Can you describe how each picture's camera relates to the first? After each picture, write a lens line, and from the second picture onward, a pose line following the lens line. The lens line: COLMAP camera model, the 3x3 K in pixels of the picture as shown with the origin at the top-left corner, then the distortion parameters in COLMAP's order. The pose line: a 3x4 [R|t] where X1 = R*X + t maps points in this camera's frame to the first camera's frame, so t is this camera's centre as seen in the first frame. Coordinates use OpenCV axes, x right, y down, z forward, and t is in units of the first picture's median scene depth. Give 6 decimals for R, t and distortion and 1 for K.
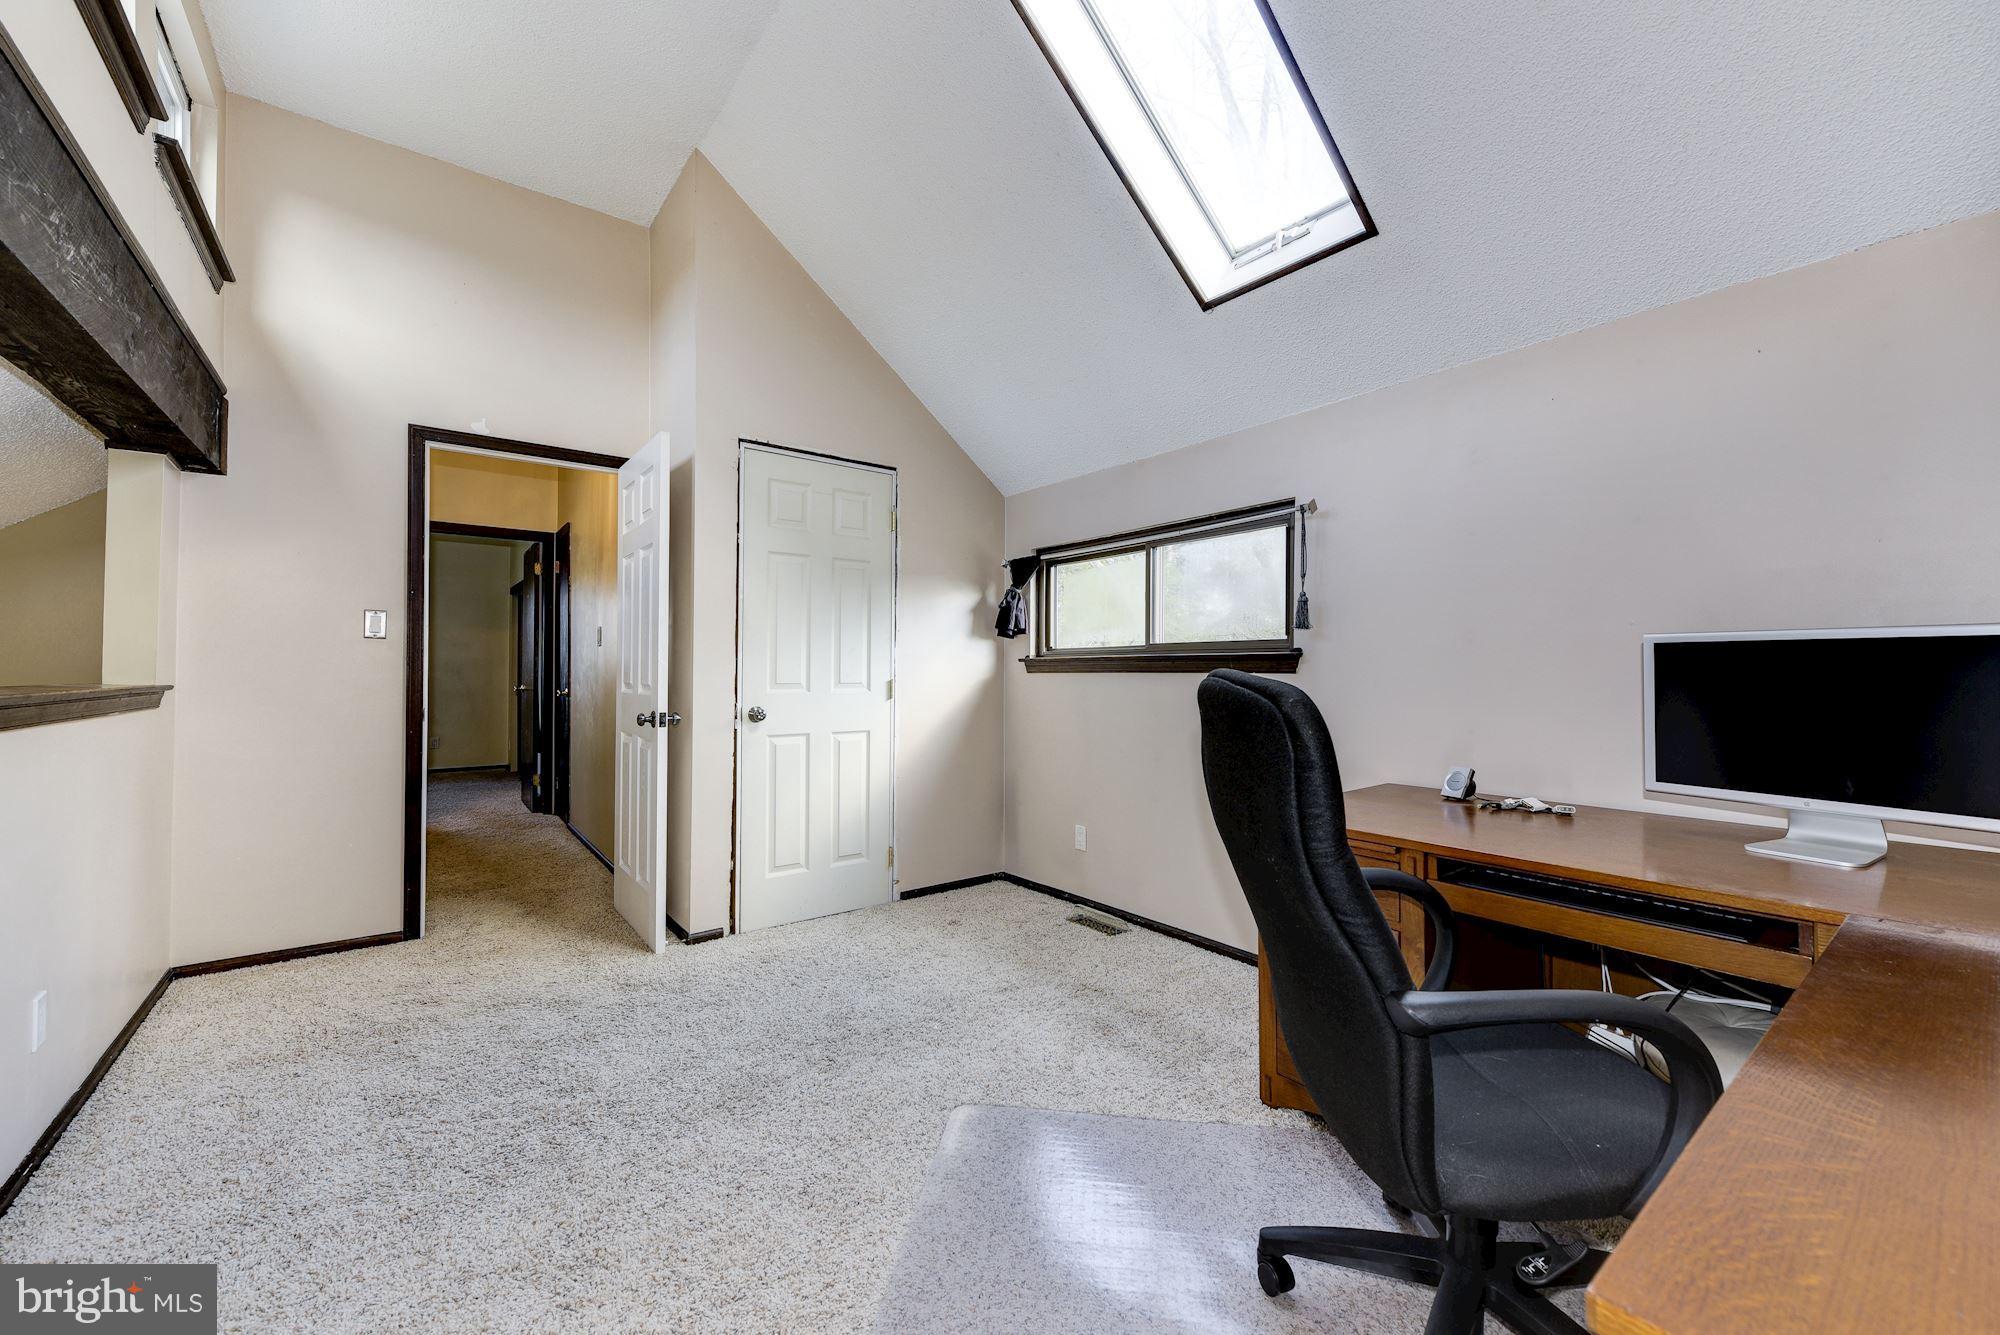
lens RADIAL K [[786.5, 0, 1003.7], [0, 786.5, 666.0], [0, 0, 1]] dist [0.001102, 0.000018]
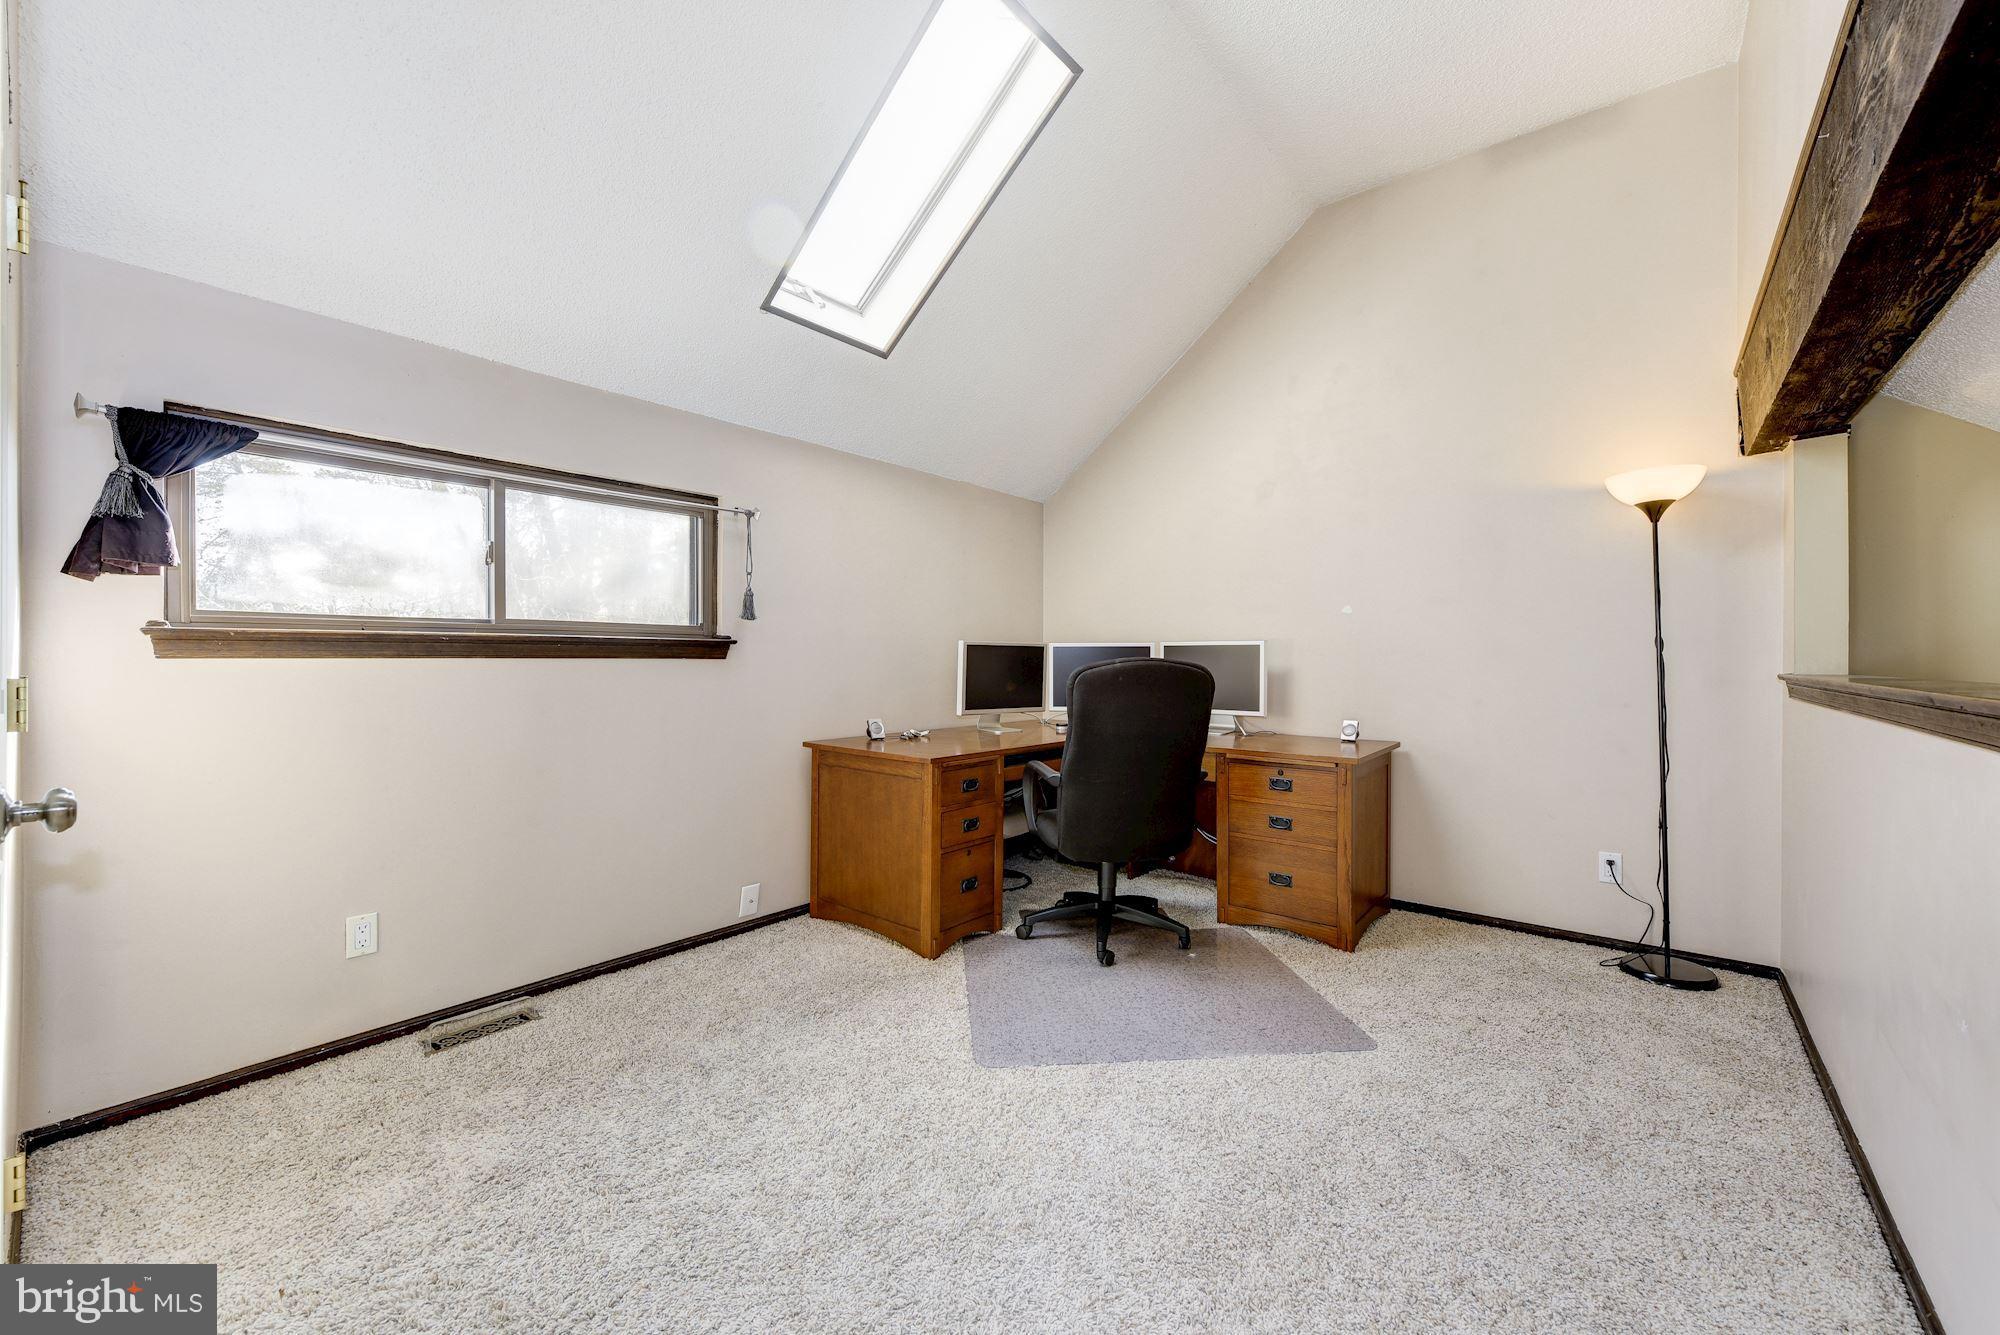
lens RADIAL K [[786.5, 0, 995.5], [0, 786.5, 659.2], [0, 0, 1]] dist [0.001102, 0.000018]
pose [[-0.219028, -0.001210, 0.975718, -0.639886], [-0.009466, 0.999955, -0.000885, 0.005439], [-0.975673, -0.009430, -0.219030, 0.719446]]
